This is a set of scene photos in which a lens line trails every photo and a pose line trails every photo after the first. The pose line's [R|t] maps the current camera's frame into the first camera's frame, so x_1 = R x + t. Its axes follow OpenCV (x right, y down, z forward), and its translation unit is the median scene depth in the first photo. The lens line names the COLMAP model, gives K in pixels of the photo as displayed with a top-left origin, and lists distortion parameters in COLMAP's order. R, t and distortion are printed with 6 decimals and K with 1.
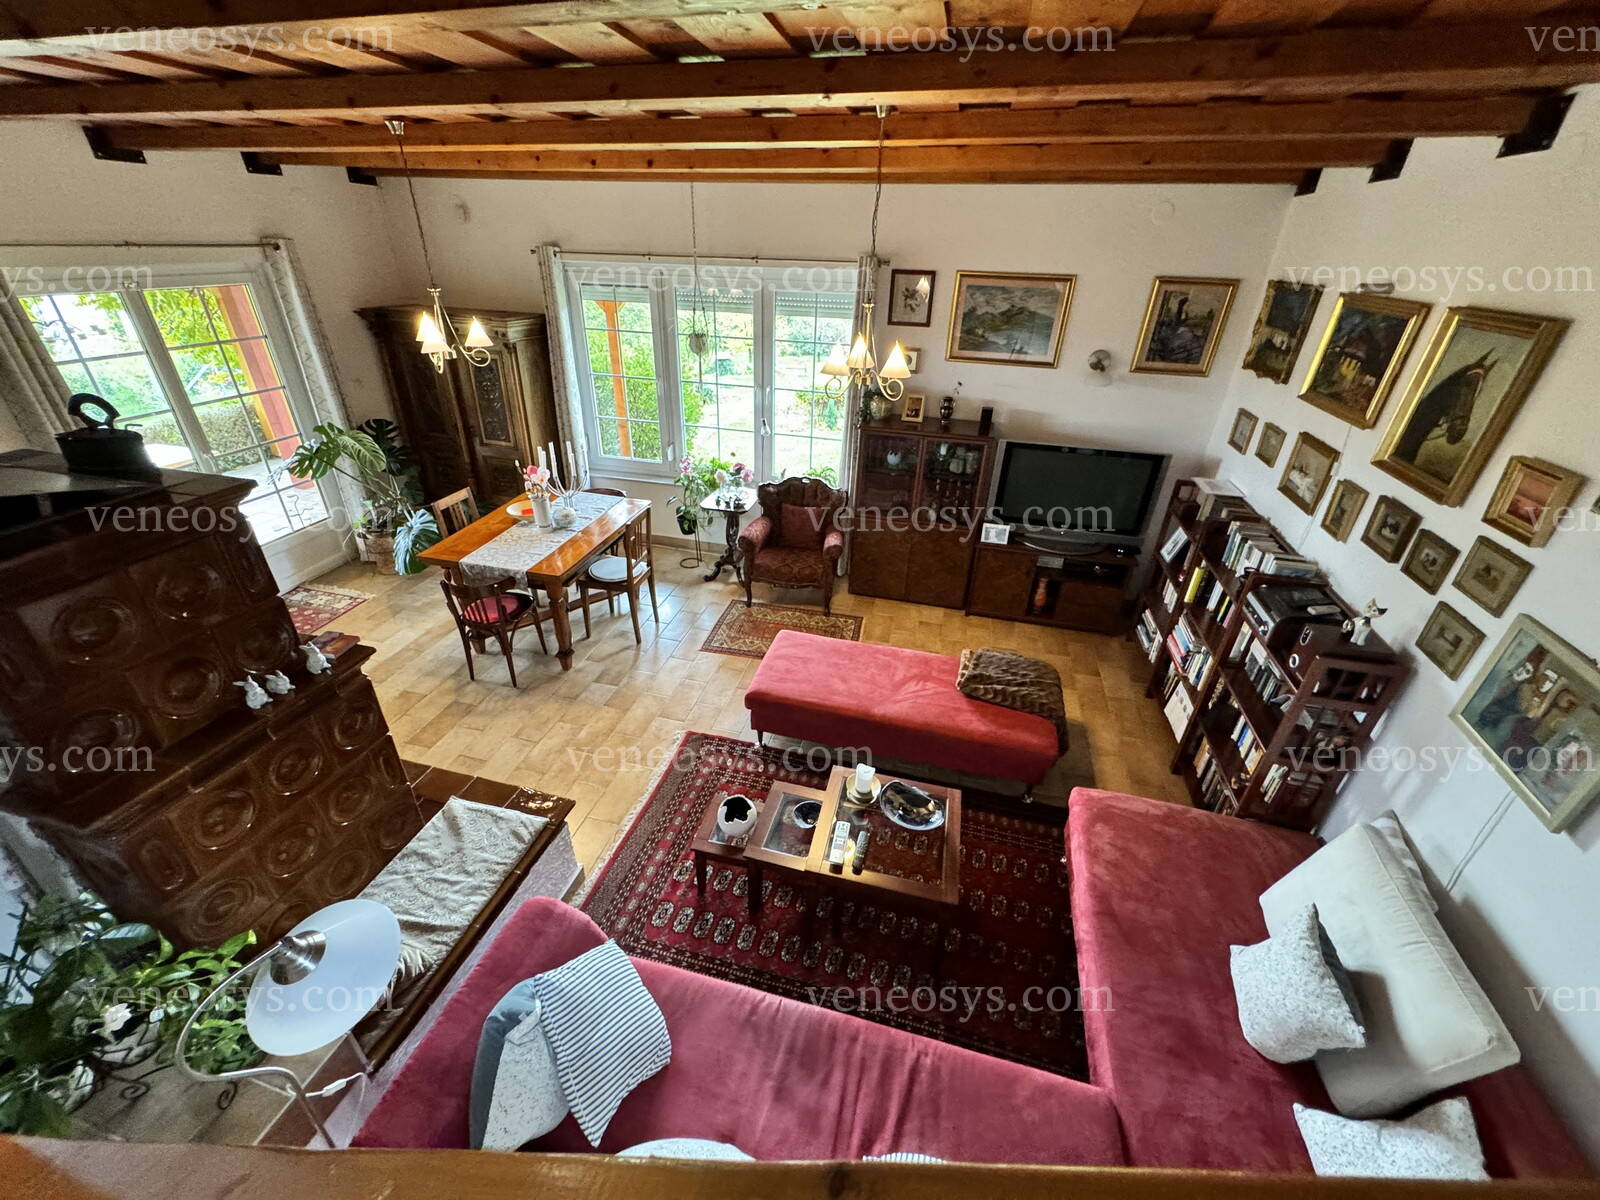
lens RADIAL K [[635.8, 0, 798.6], [0, 635.8, 601.1], [0, 0, 1]] dist [-0.000892, 0.000197]
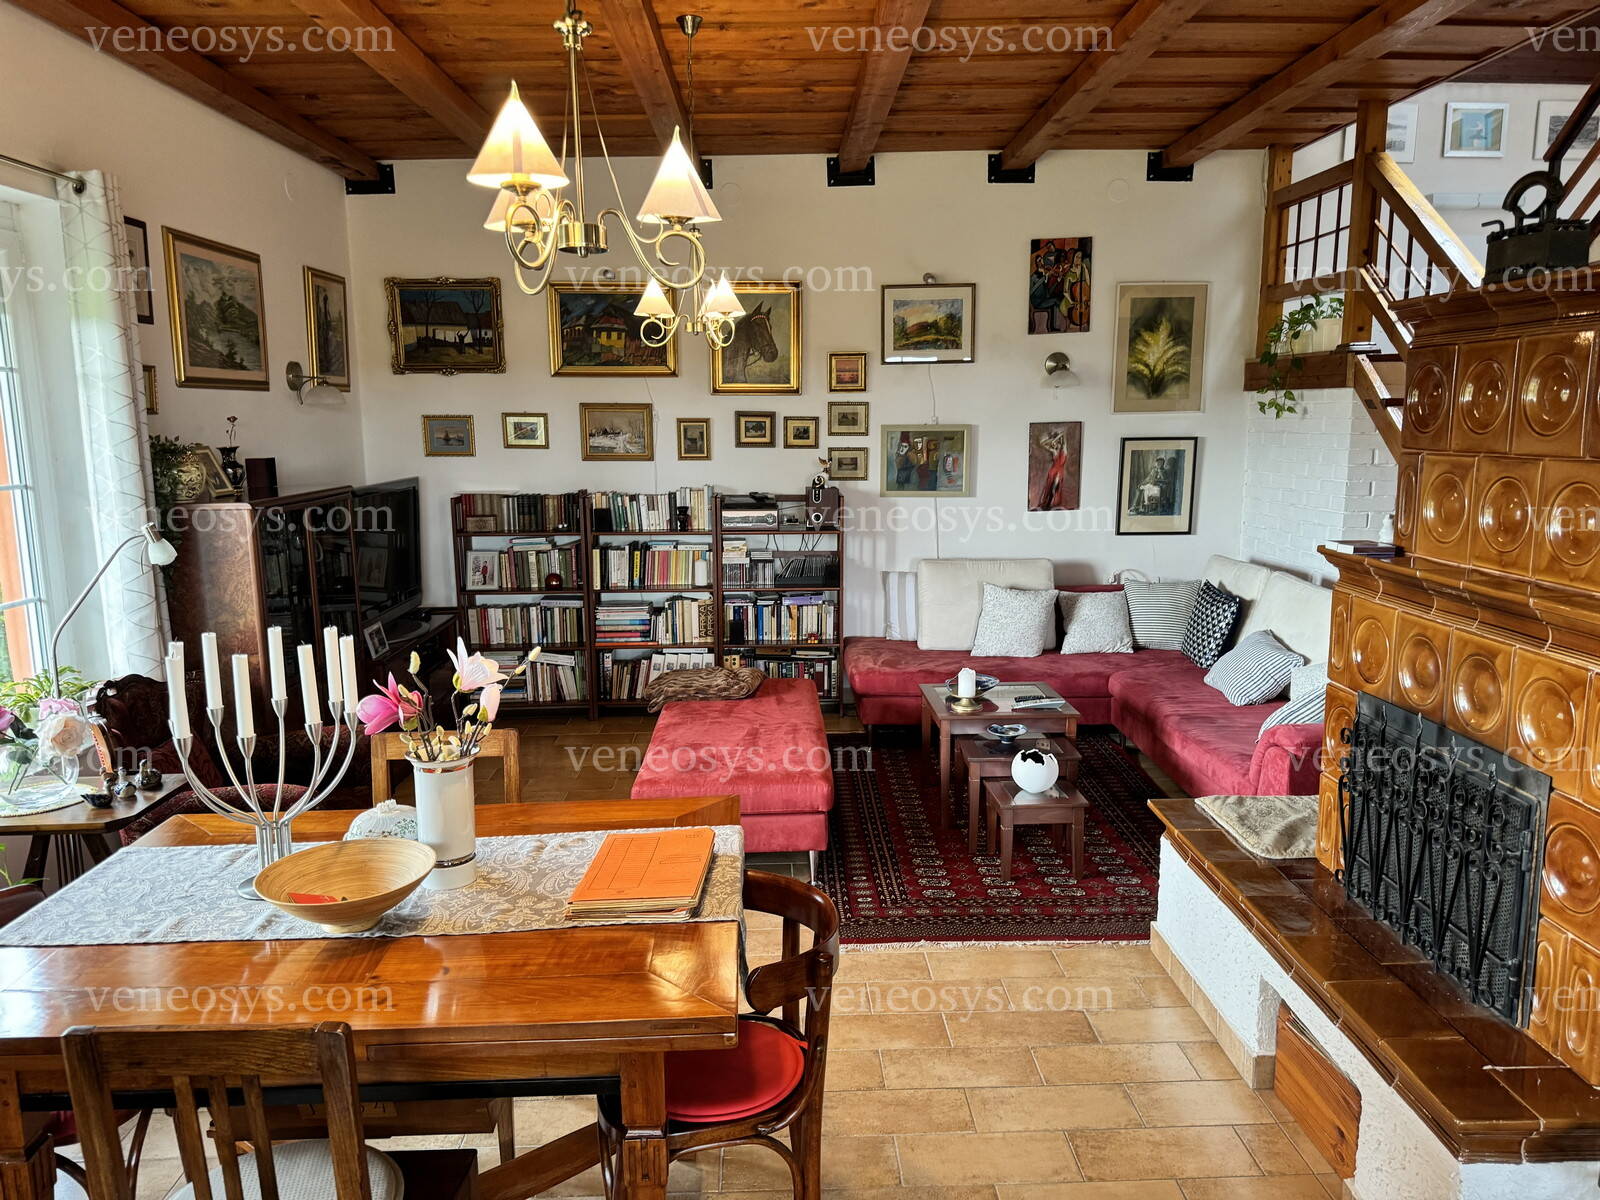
lens RADIAL K [[1116.7, 0, 794.0], [0, 1116.7, 609.0], [0, 0, 1]] dist [0.067701, -0.079970]
pose [[-0.275474, -0.187973, 0.942751, -1.710607], [0.477334, 0.824508, 0.303875, -0.565673], [-0.834426, 0.533717, -0.137405, 1.691683]]
